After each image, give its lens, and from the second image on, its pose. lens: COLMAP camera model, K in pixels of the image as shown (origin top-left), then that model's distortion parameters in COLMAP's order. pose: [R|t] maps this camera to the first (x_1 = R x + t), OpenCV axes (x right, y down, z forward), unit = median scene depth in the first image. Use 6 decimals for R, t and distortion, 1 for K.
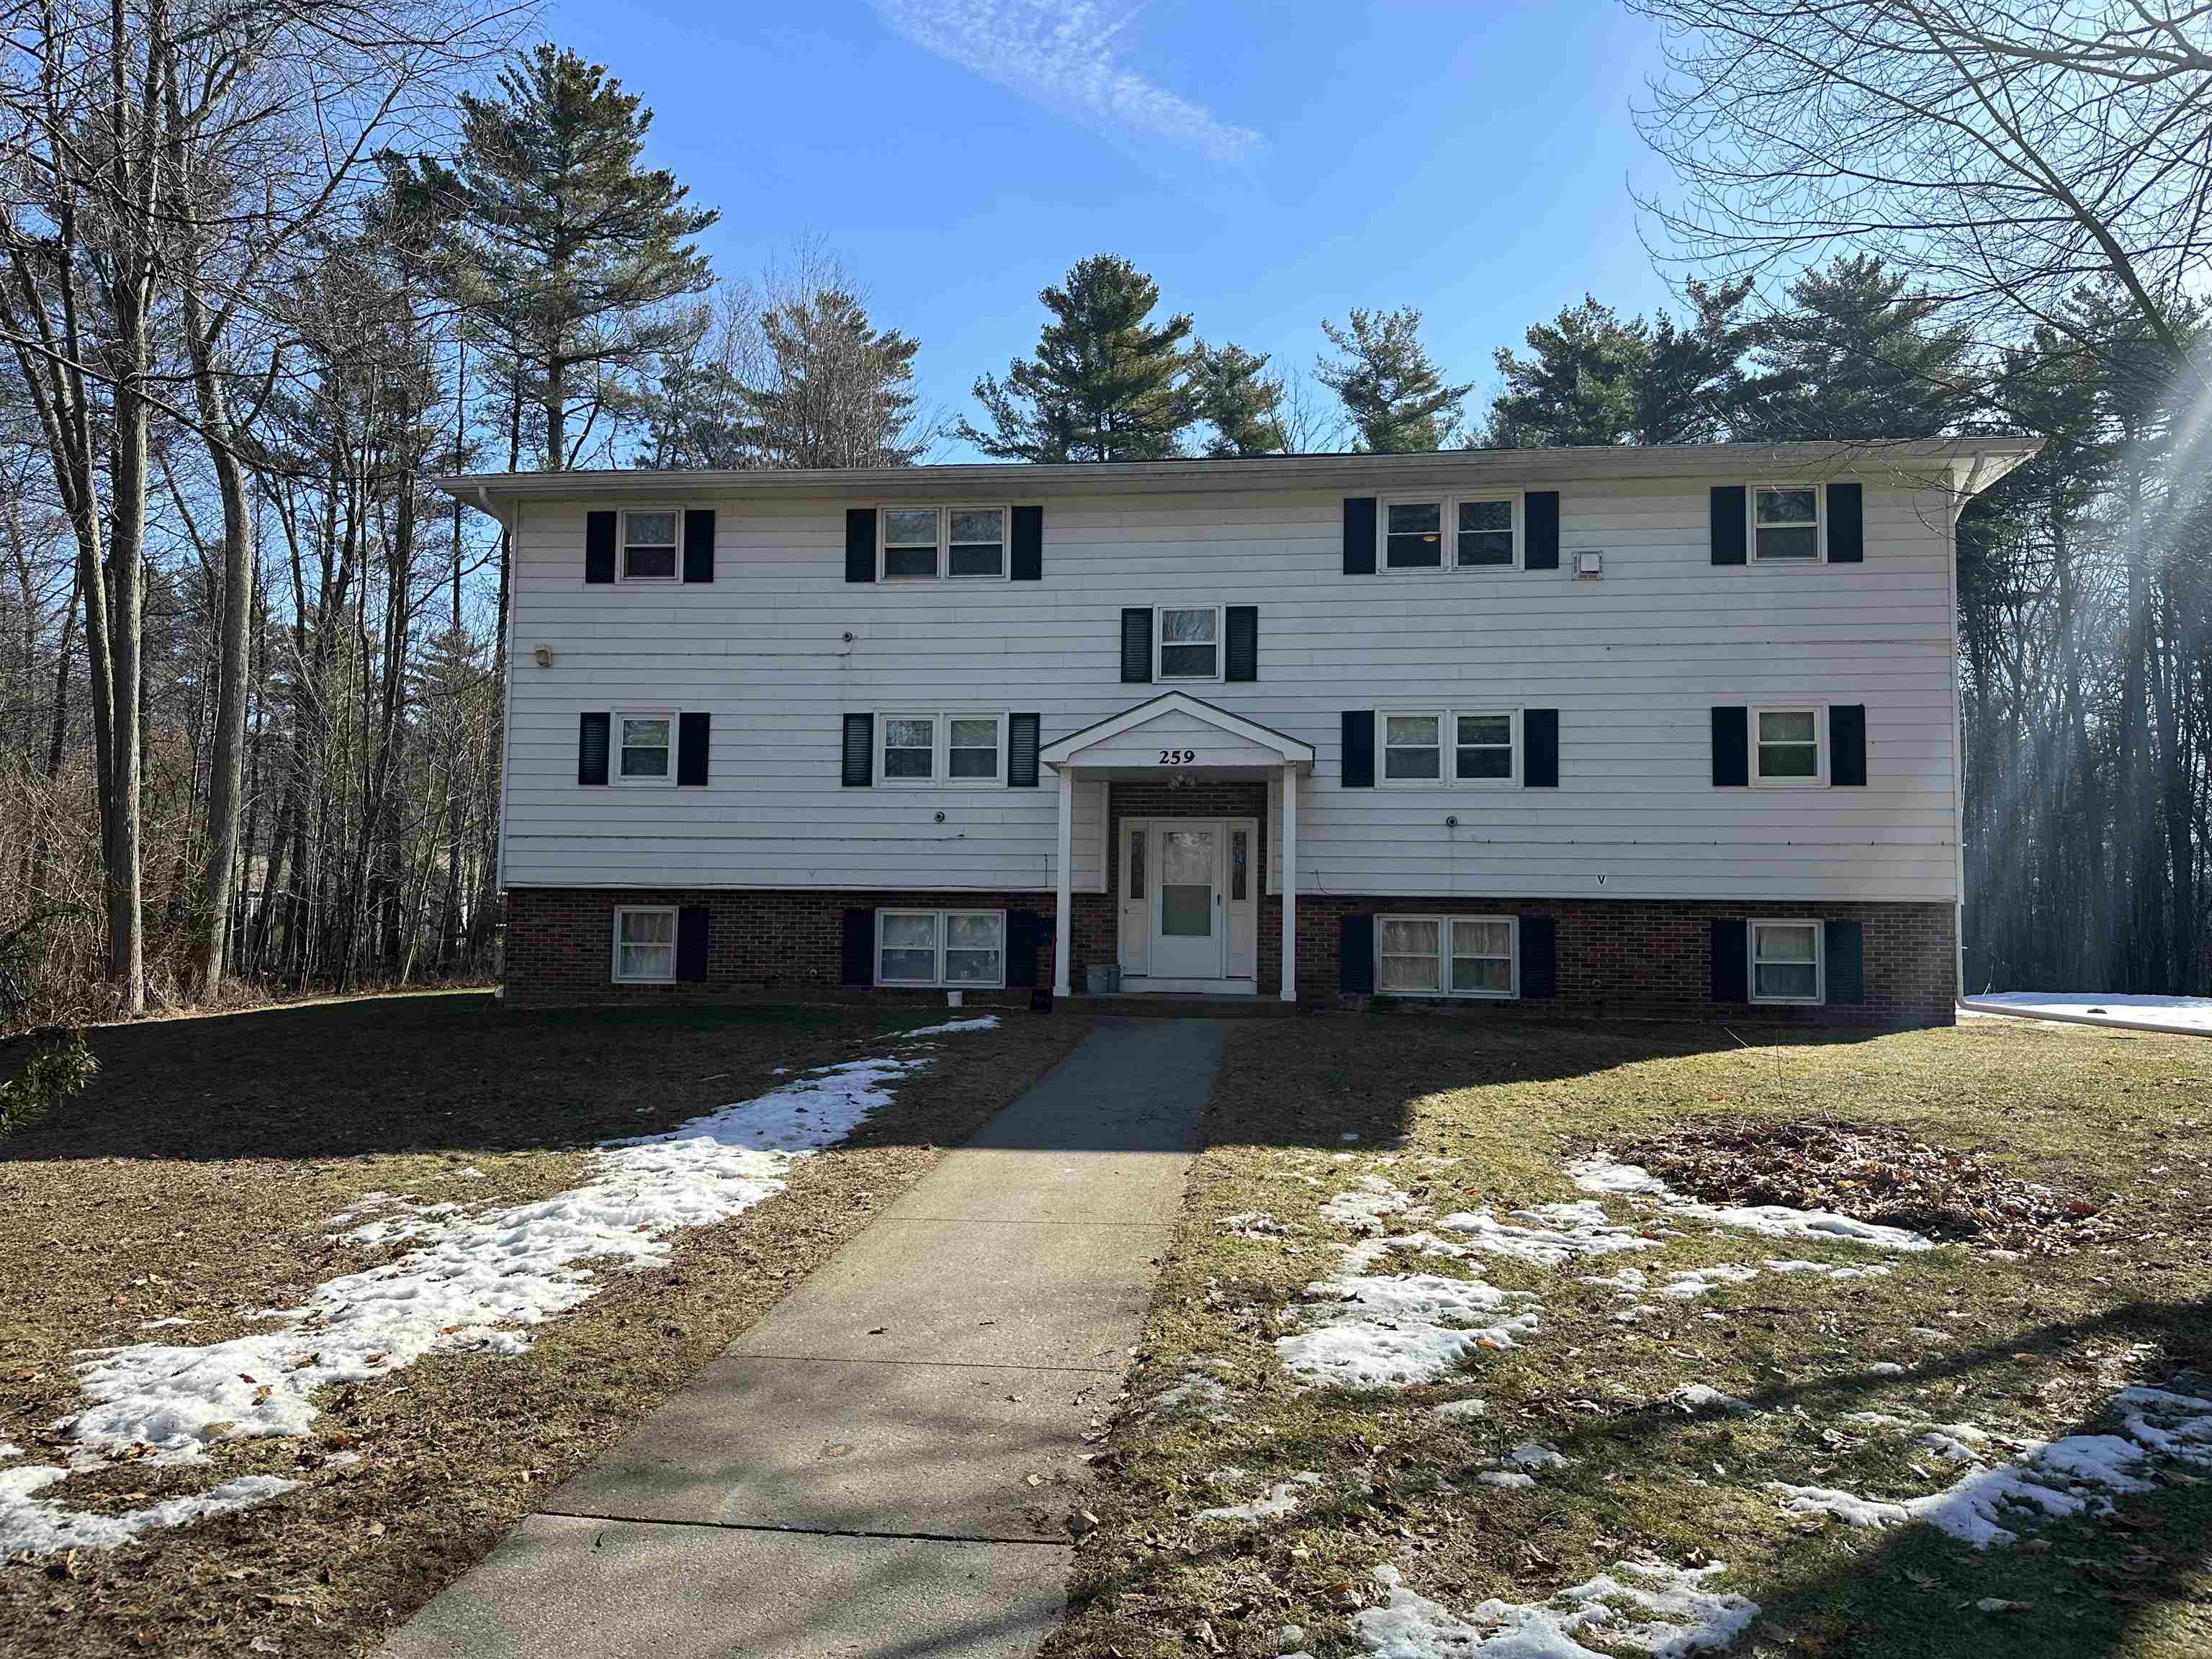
lens RADIAL K [[1710.1, 0, 1106.1], [0, 1710.1, 865.3], [0, 0, 1]] dist [0.138912, -0.044230]
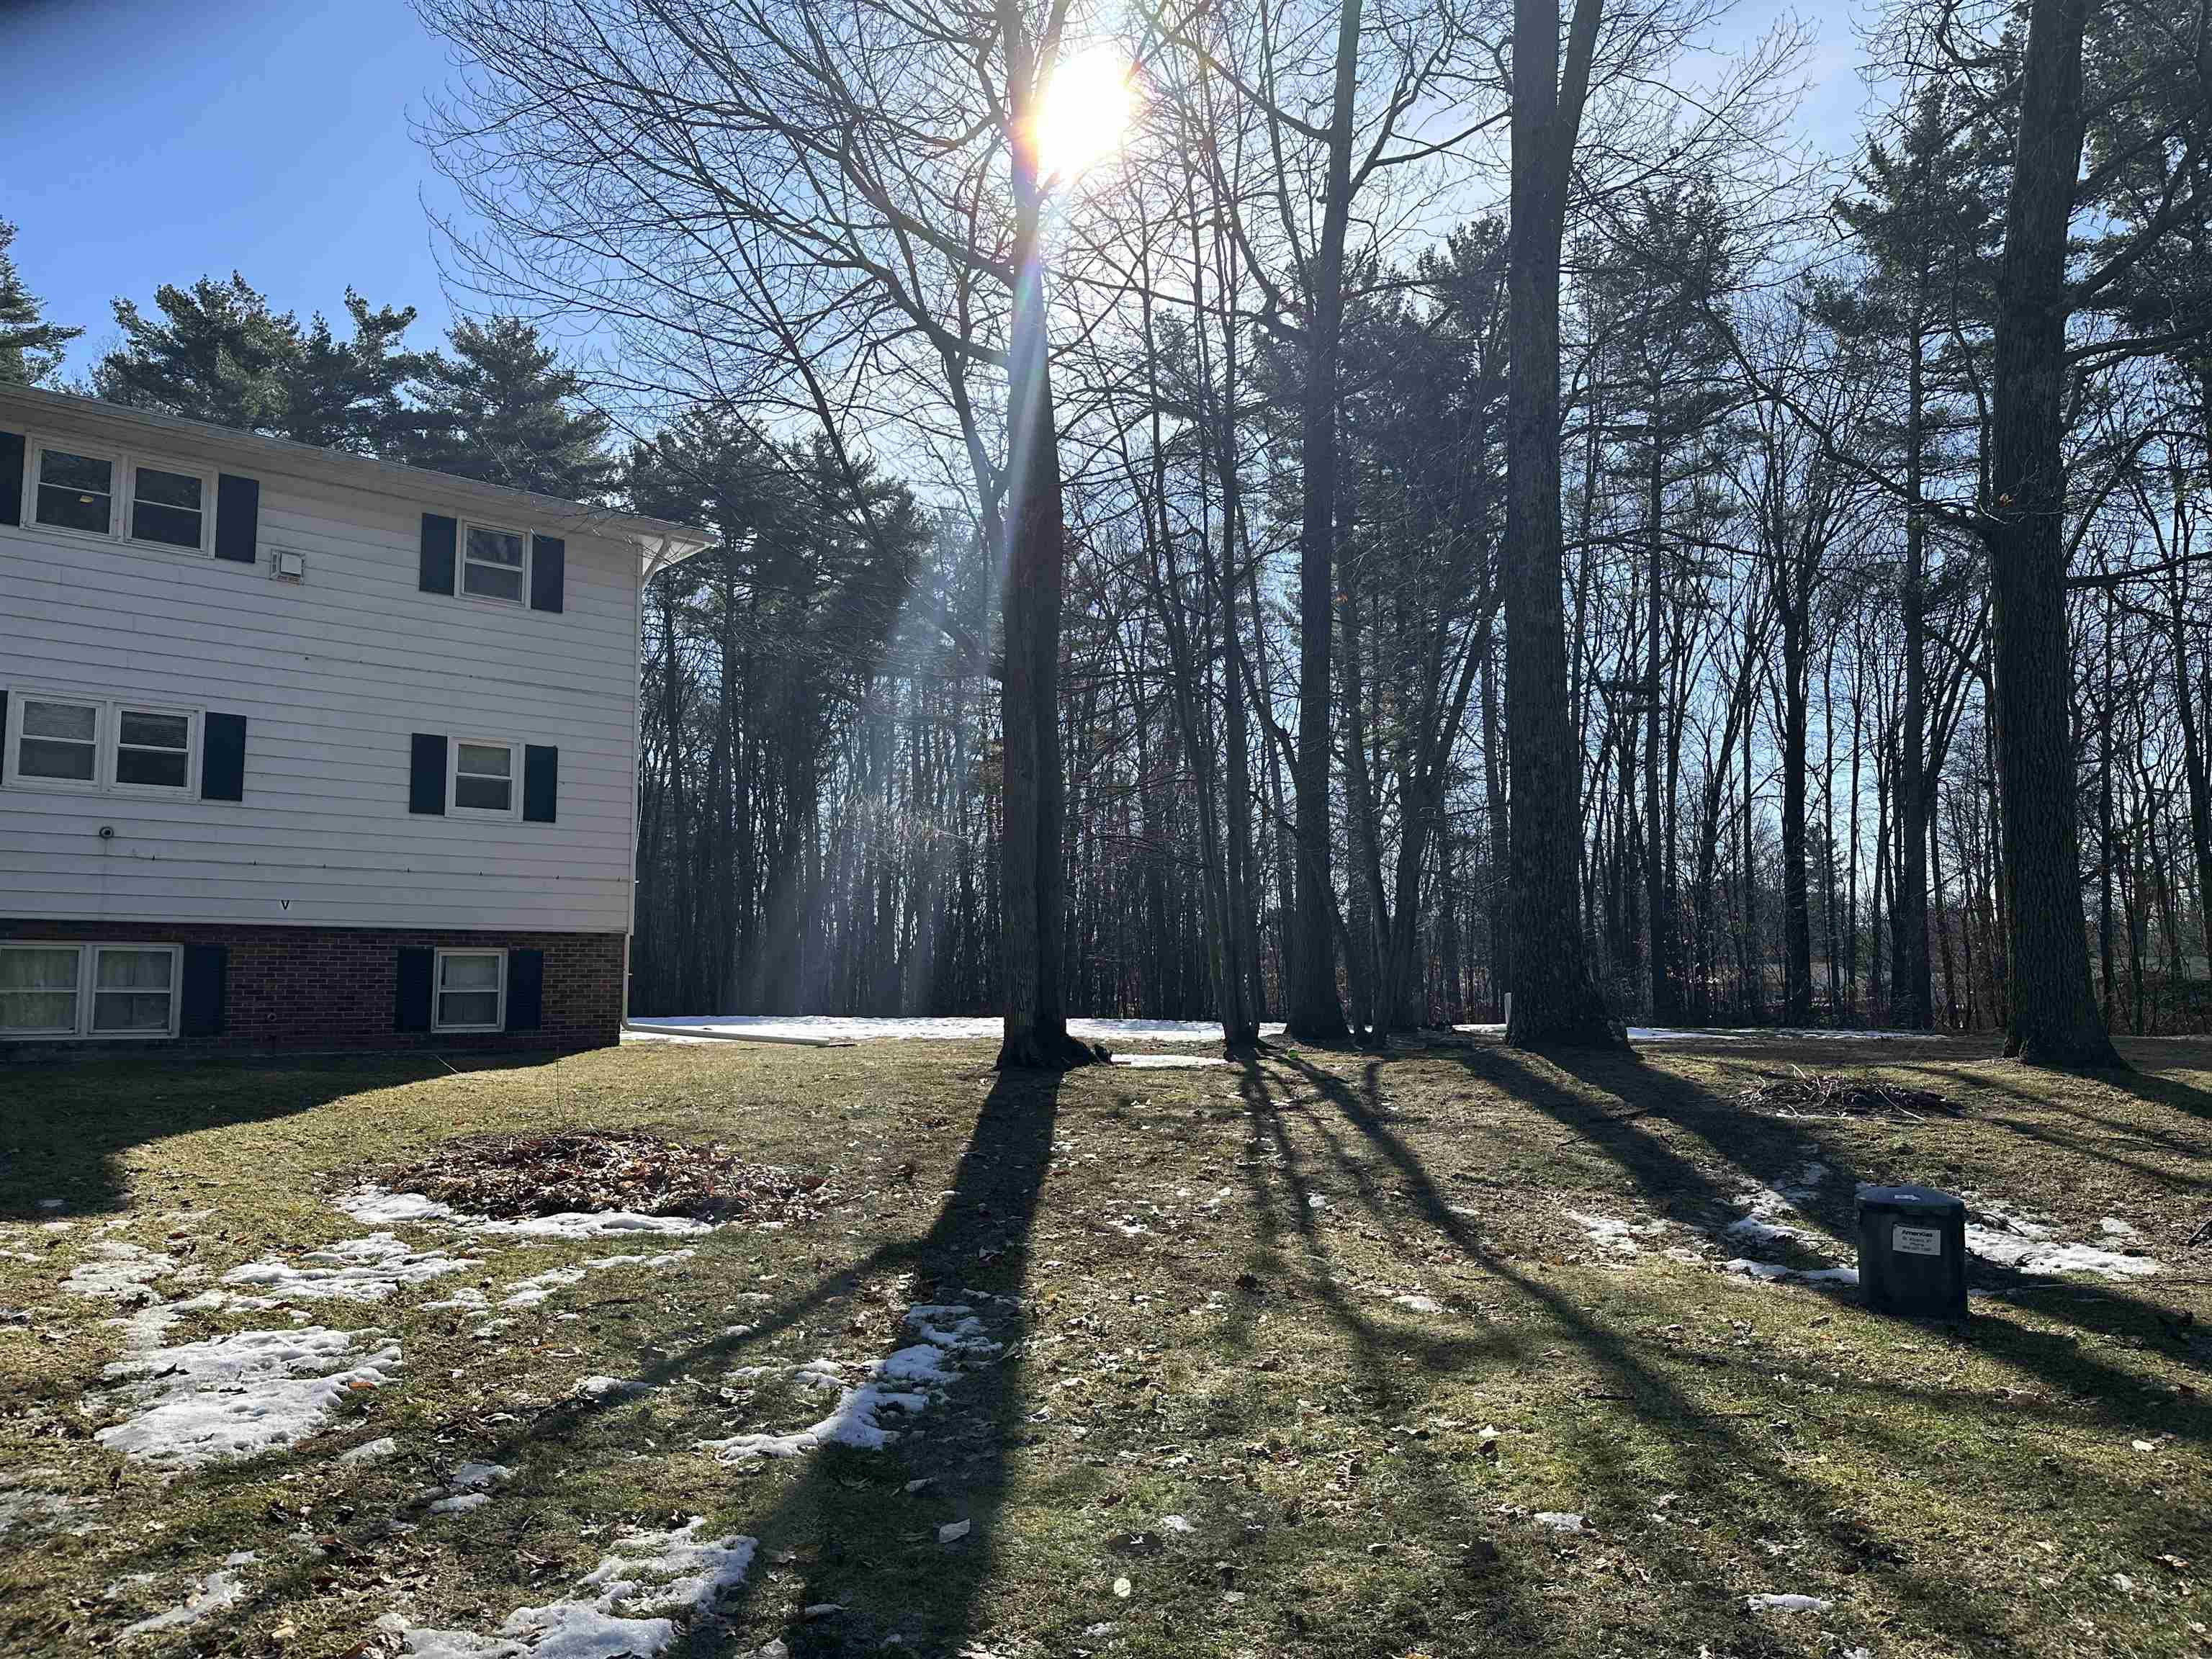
lens RADIAL K [[1711.7, 0, 1106.0], [0, 1711.7, 829.5], [0, 0, 1]] dist [0.162970, 0.001335]
pose [[0.723940, 0.056304, 0.687561, -0.135387], [-0.027734, 0.998233, -0.052543, 0.015159], [-0.689305, 0.018969, 0.724223, 0.024138]]
